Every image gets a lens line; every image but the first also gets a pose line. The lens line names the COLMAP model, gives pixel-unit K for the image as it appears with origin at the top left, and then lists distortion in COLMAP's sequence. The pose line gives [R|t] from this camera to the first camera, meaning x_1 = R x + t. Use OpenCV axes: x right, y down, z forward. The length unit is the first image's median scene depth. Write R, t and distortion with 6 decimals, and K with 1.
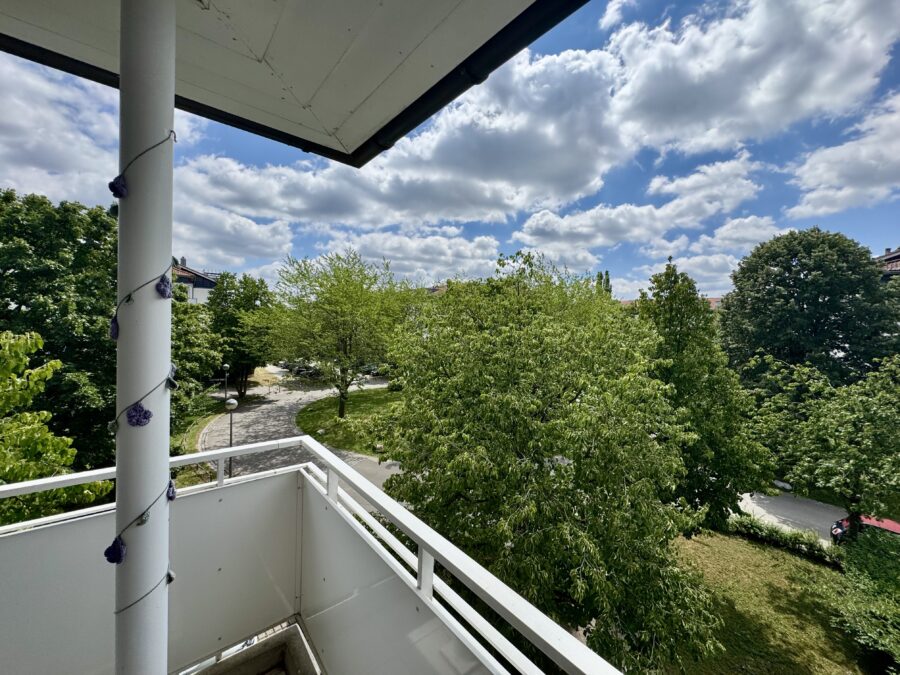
lens RADIAL K [[356.2, 0, 450.9], [0, 356.2, 339.3], [0, 0, 1]] dist [-0.000781, -0.002559]
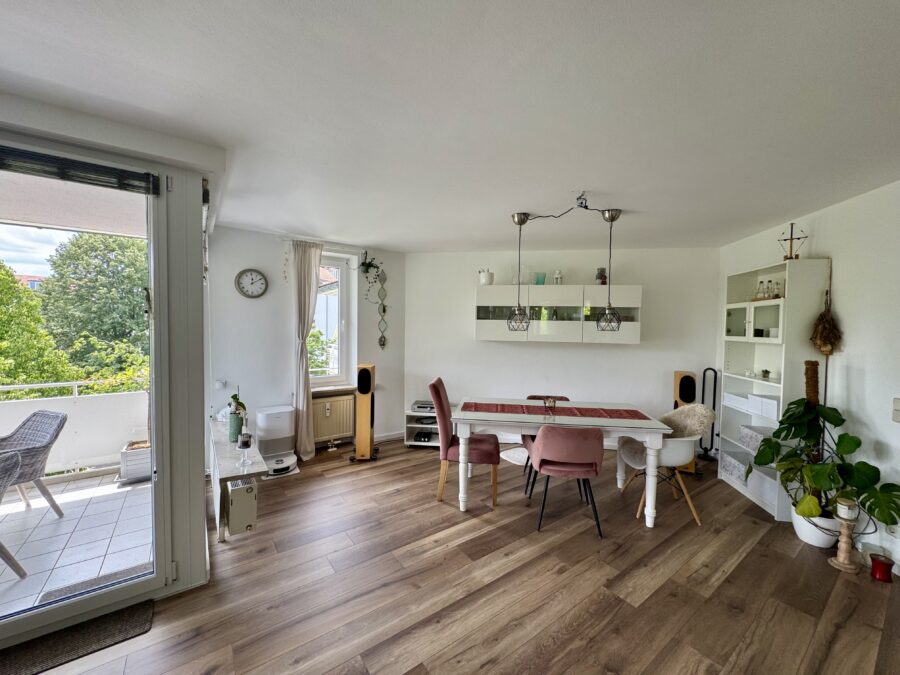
lens RADIAL K [[356.2, 0, 450.9], [0, 356.2, 339.3], [0, 0, 1]] dist [-0.000781, -0.002559]
pose [[0.060123, -0.073245, 0.995500, -0.146978], [0.026728, 0.997065, 0.071746, -0.001566], [-0.997833, 0.022294, 0.061904, -0.179026]]
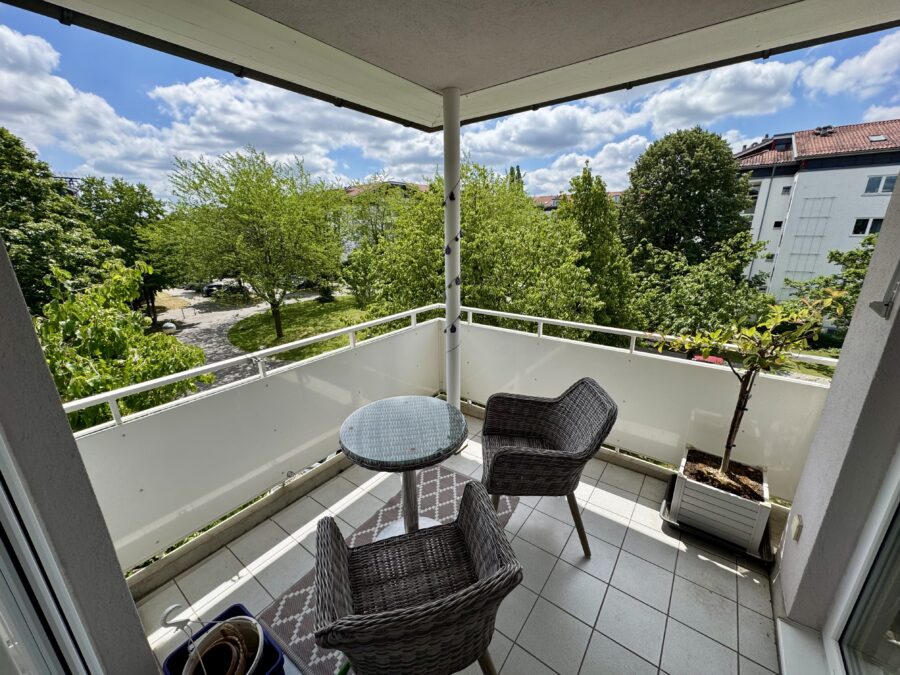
lens RADIAL K [[356.2, 0, 450.9], [0, 356.2, 339.3], [0, 0, 1]] dist [-0.000781, -0.002559]
pose [[0.971637, -0.113057, 0.207699, -0.067110], [0.054808, 0.962059, 0.267281, -0.004633], [-0.230037, -0.248317, 0.940969, -0.077063]]
